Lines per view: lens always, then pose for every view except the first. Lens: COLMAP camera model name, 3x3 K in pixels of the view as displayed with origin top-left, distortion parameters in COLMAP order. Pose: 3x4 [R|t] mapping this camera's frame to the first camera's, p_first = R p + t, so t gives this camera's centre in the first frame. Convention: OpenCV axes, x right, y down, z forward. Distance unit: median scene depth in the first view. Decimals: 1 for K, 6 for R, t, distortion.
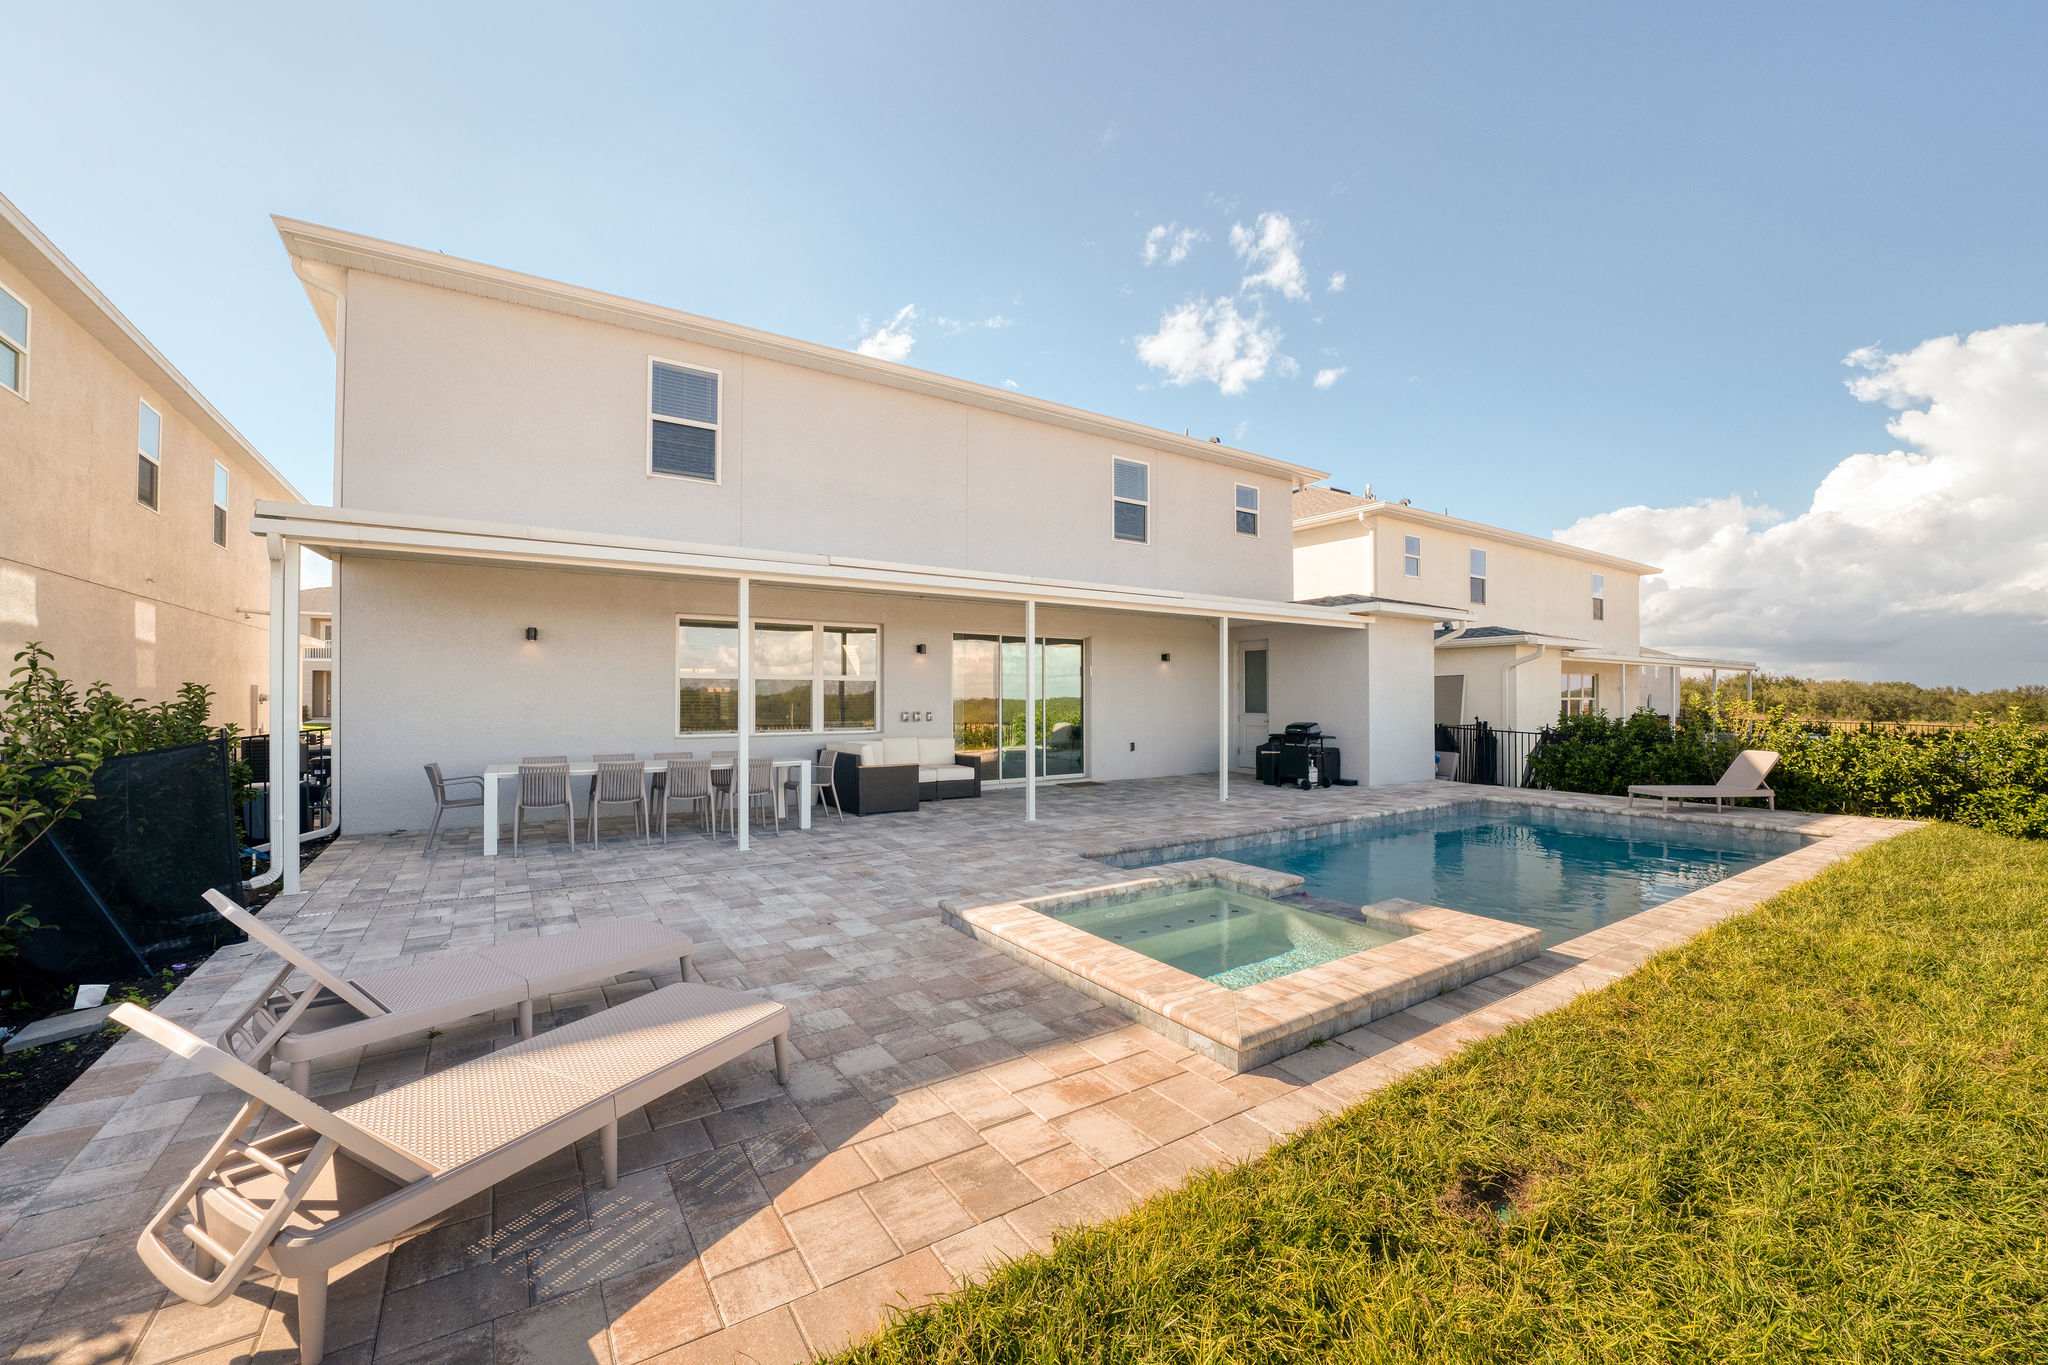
lens RADIAL K [[797.0, 0, 1024.0], [0, 797.0, 682.5], [0, 0, 1]] dist [-0.028543, 0.000017]
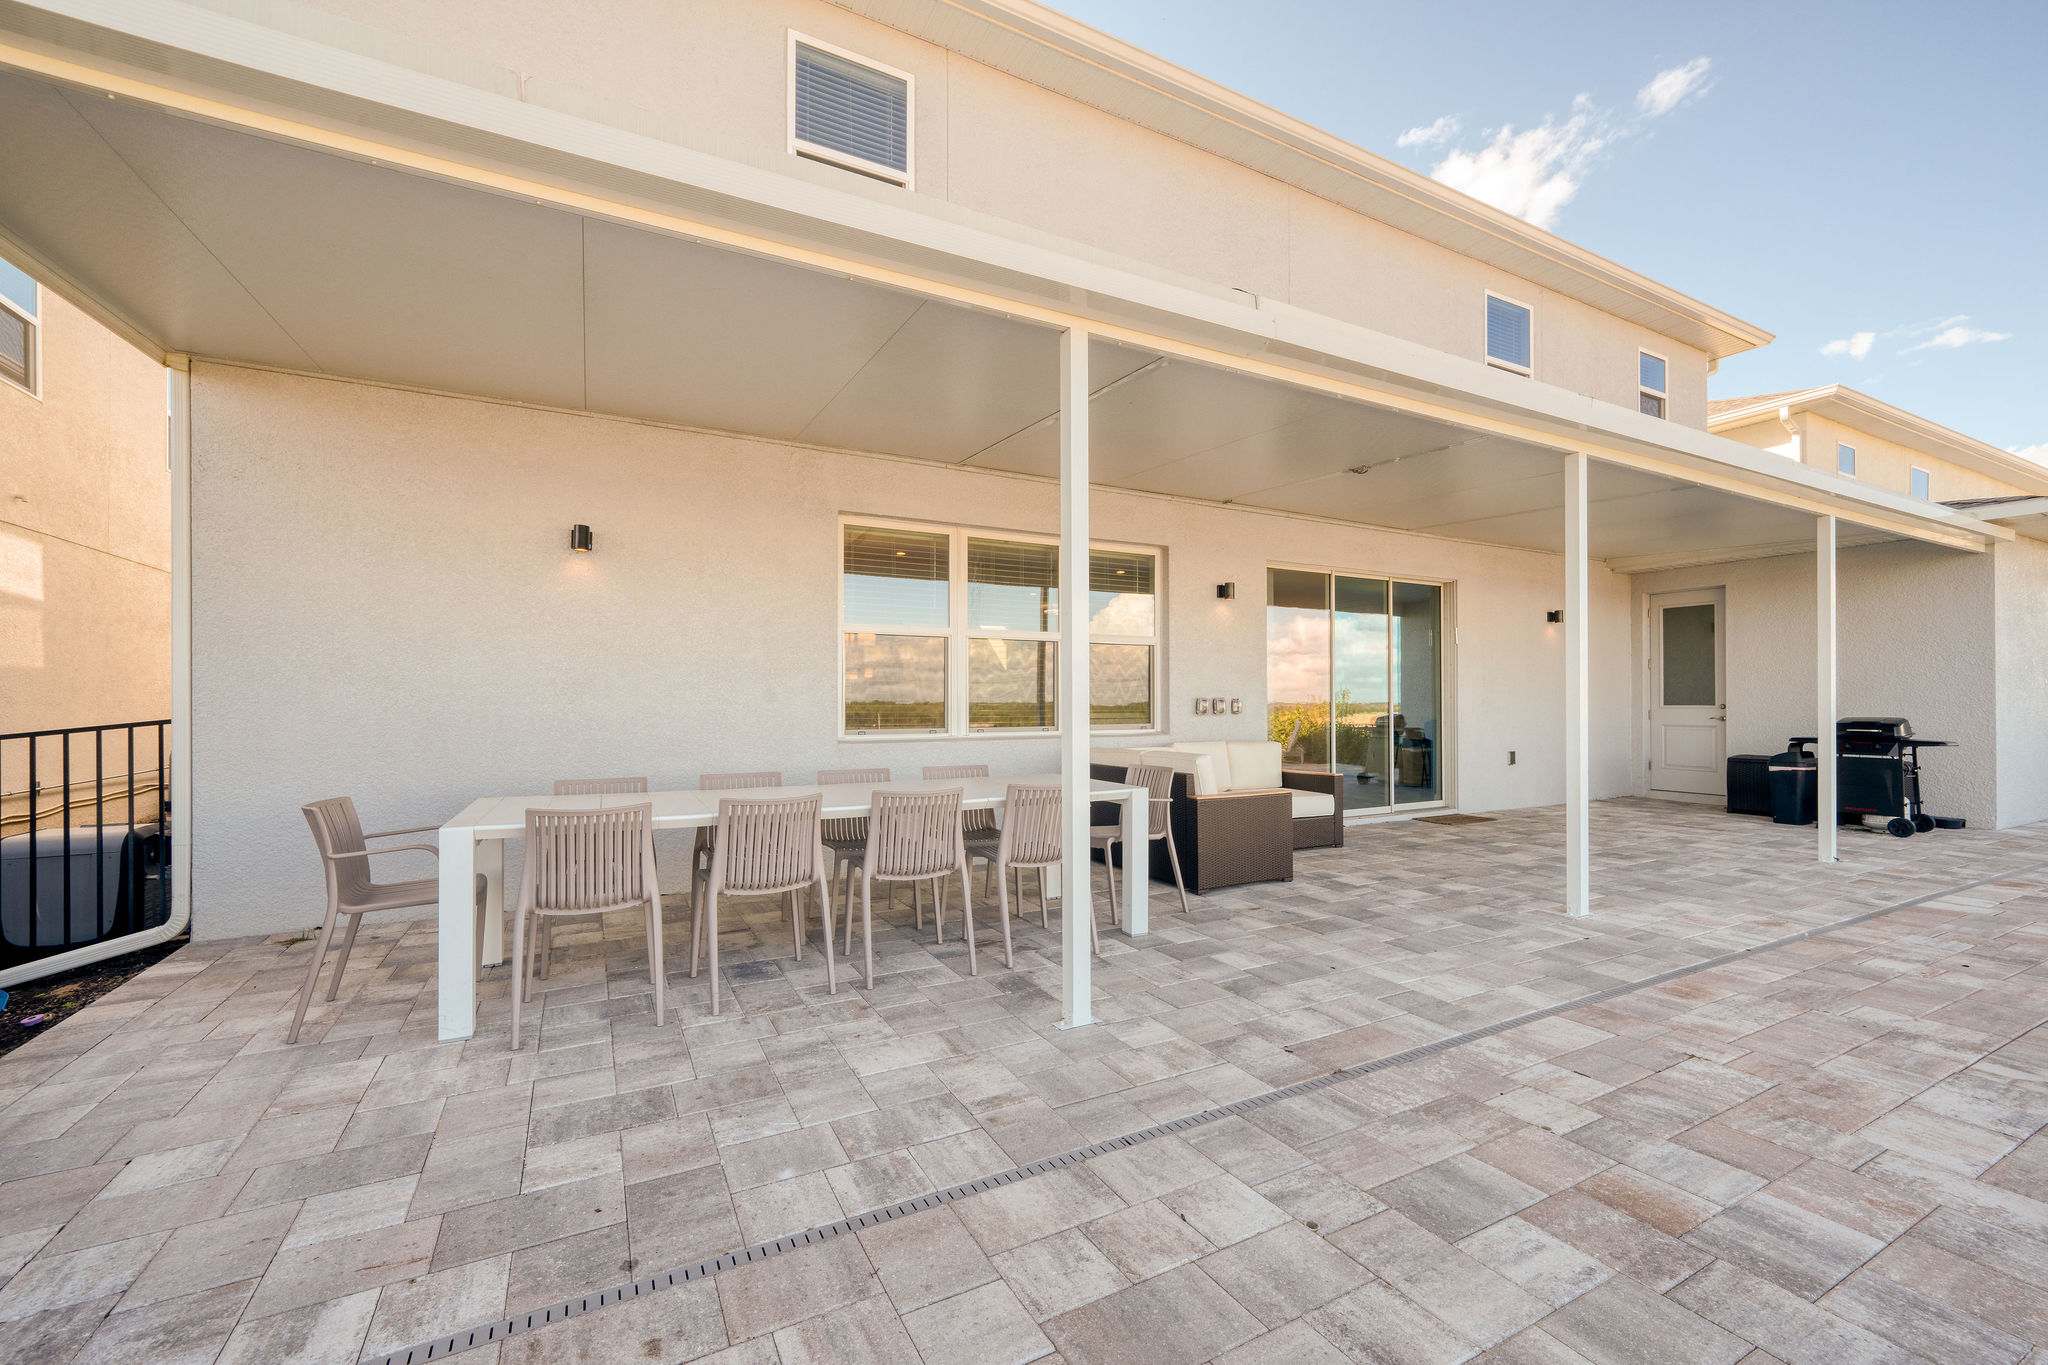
lens RADIAL K [[828.6, 0, 1024.0], [0, 828.6, 682.5], [0, 0, 1]] dist [-0.001292, -0.000160]
pose [[0.994963, -0.004491, -0.100145, -0.250300], [0.003867, 0.999972, -0.006418, 0.033156], [0.100171, 0.005998, 0.994952, 0.435244]]
